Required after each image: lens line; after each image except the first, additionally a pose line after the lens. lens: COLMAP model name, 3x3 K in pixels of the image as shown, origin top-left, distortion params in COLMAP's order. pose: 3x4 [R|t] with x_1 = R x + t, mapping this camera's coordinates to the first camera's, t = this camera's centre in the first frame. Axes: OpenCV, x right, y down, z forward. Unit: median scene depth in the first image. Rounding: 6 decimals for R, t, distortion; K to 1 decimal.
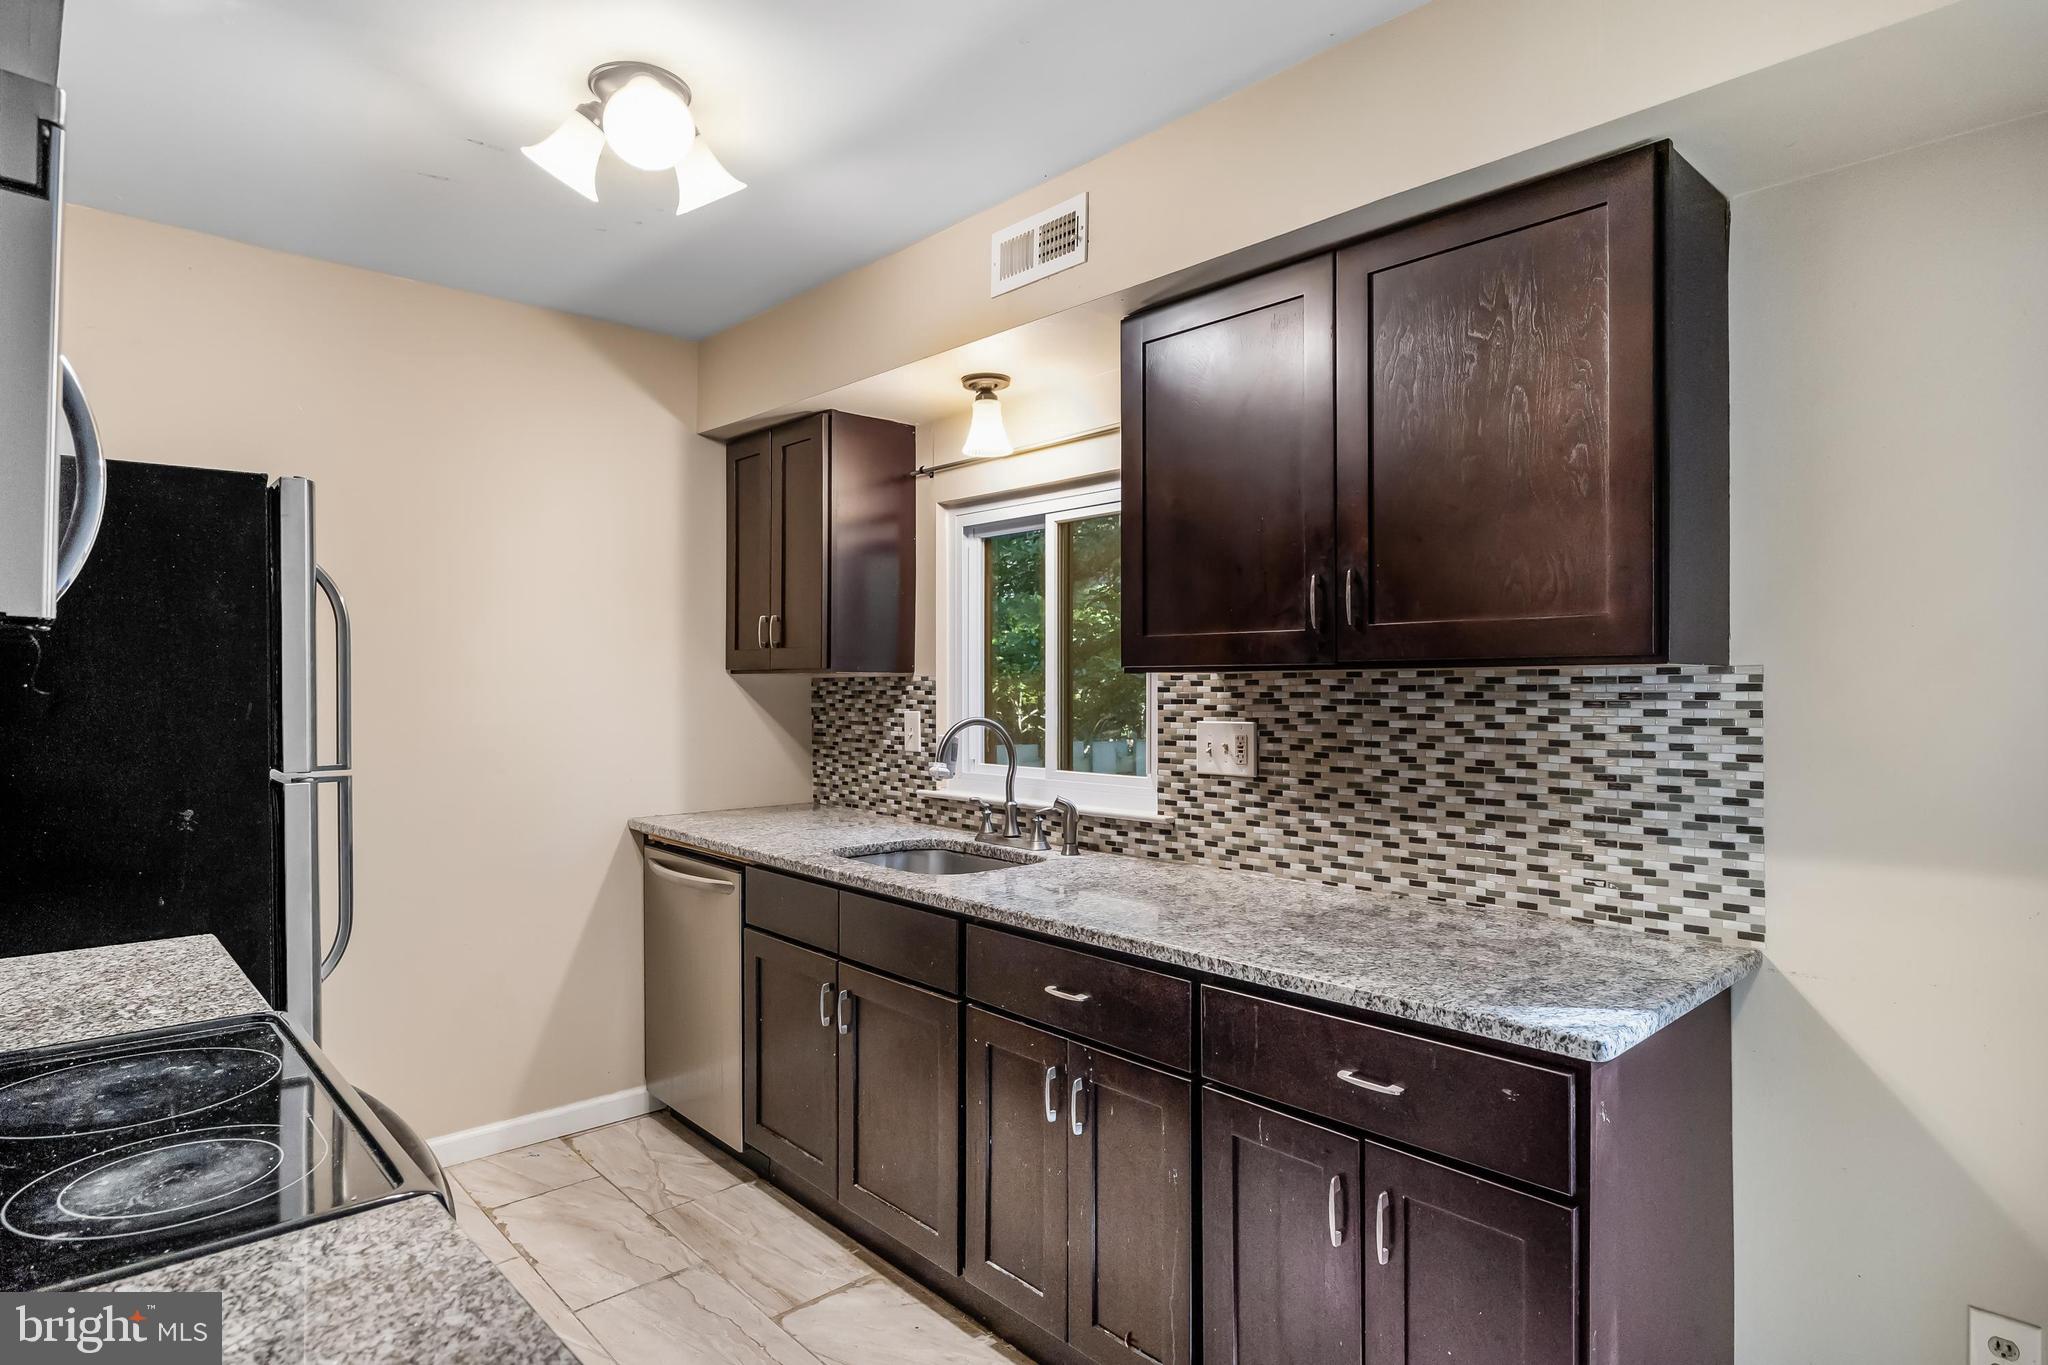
lens RADIAL K [[1098.7, 0, 1018.5], [0, 1098.7, 680.3], [0, 0, 1]] dist [-0.007783, 0.000183]
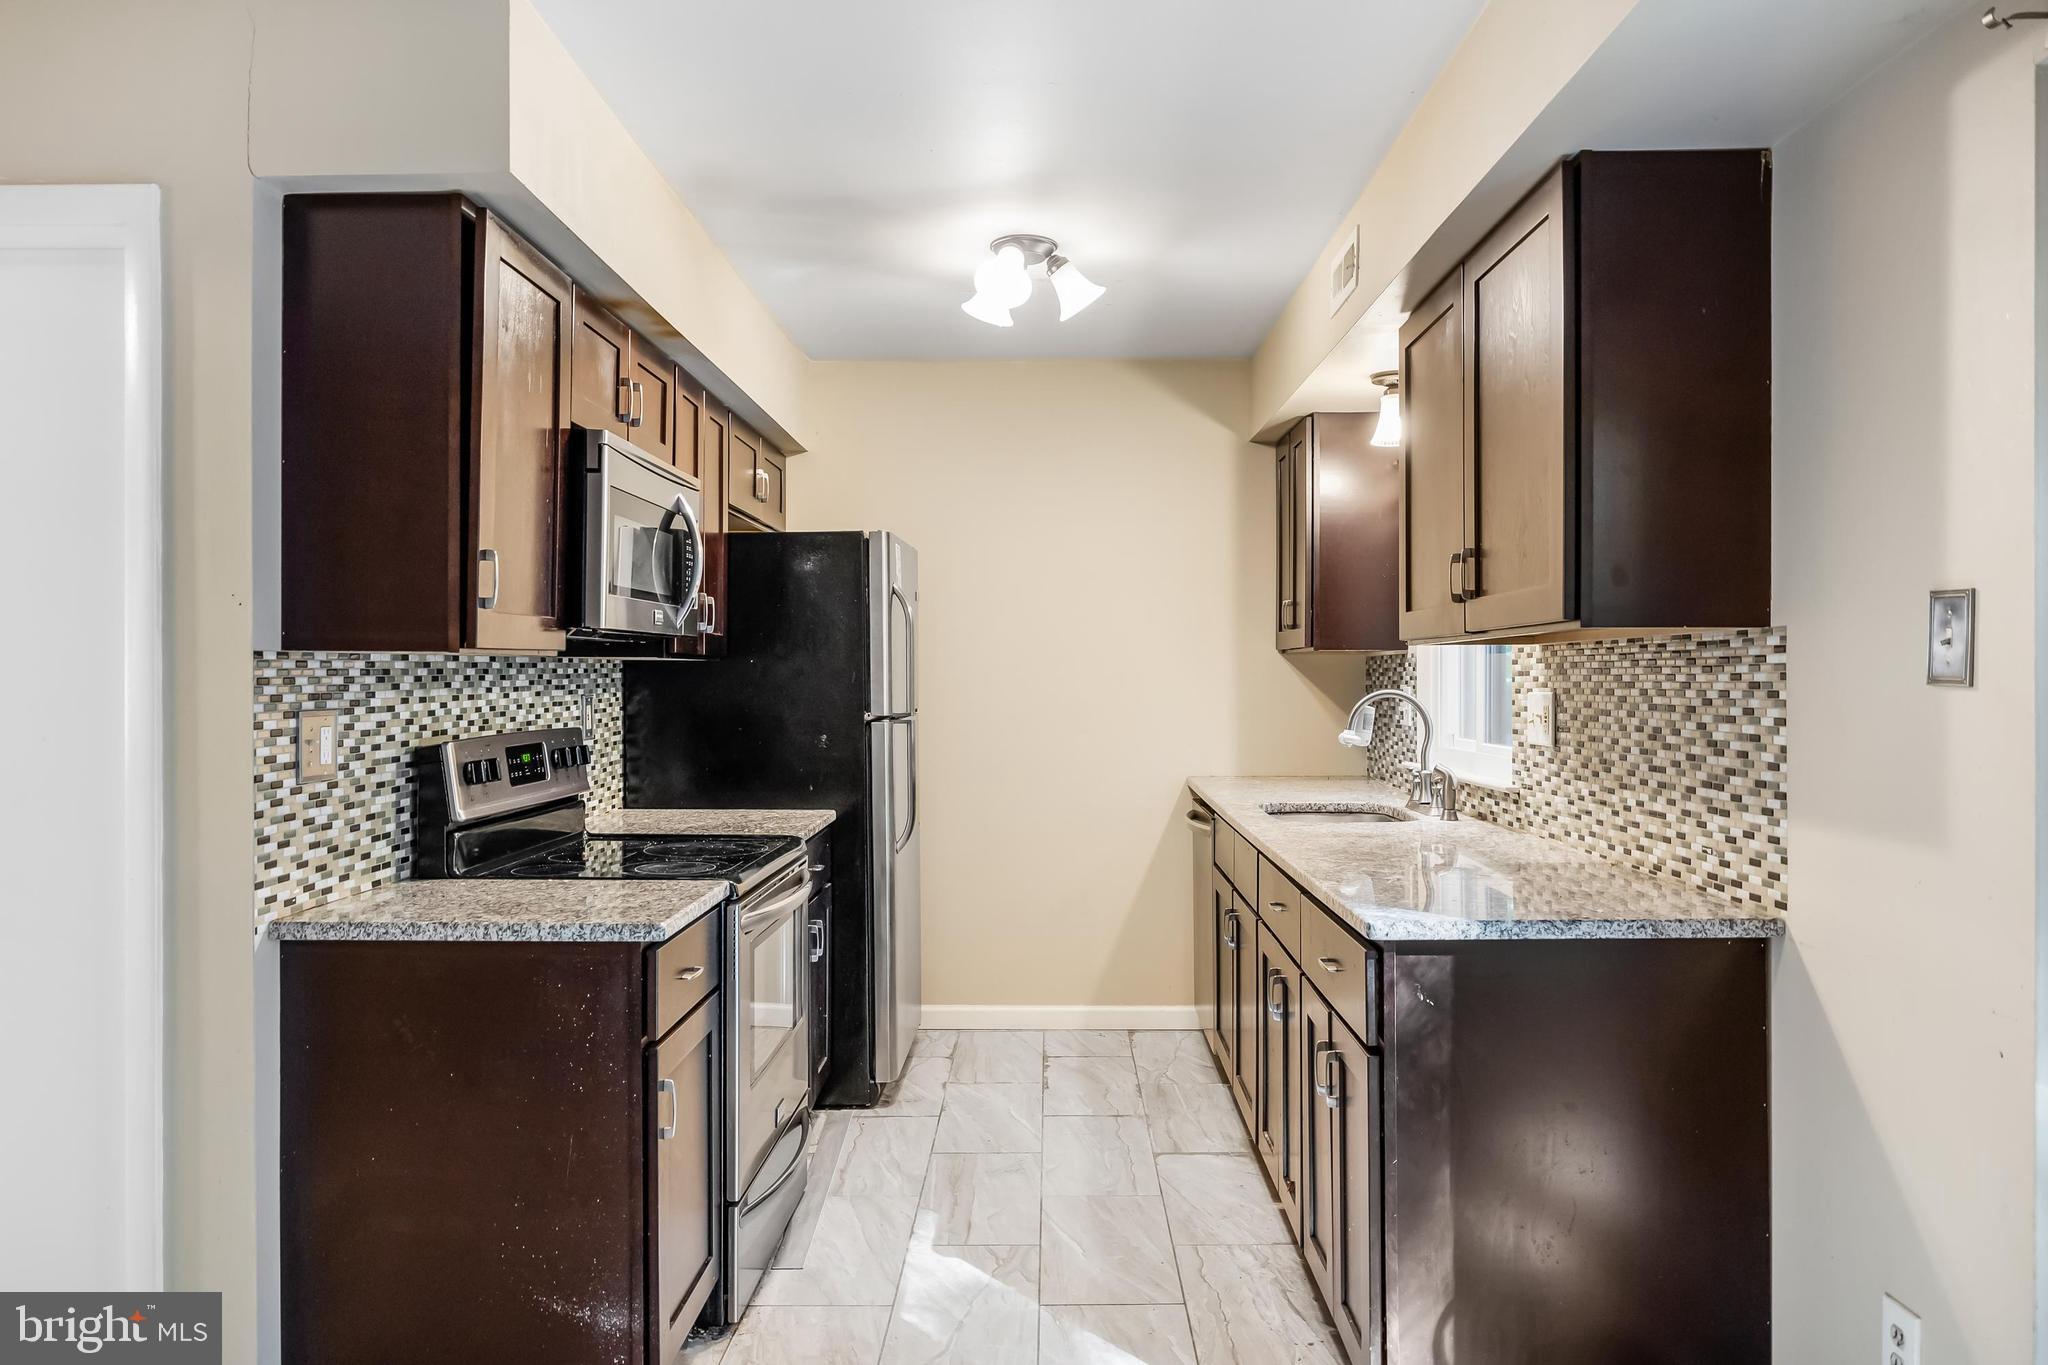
lens RADIAL K [[1351.3, 0, 1024.0], [0, 1351.3, 682.5], [0, 0, 1]] dist [0.002414, 0.000955]
pose [[0.723909, 0.002625, -0.689891, 0.842780], [0.003437, 0.999967, 0.007411, 0.020910], [0.689887, -0.007736, 0.723875, -0.277136]]
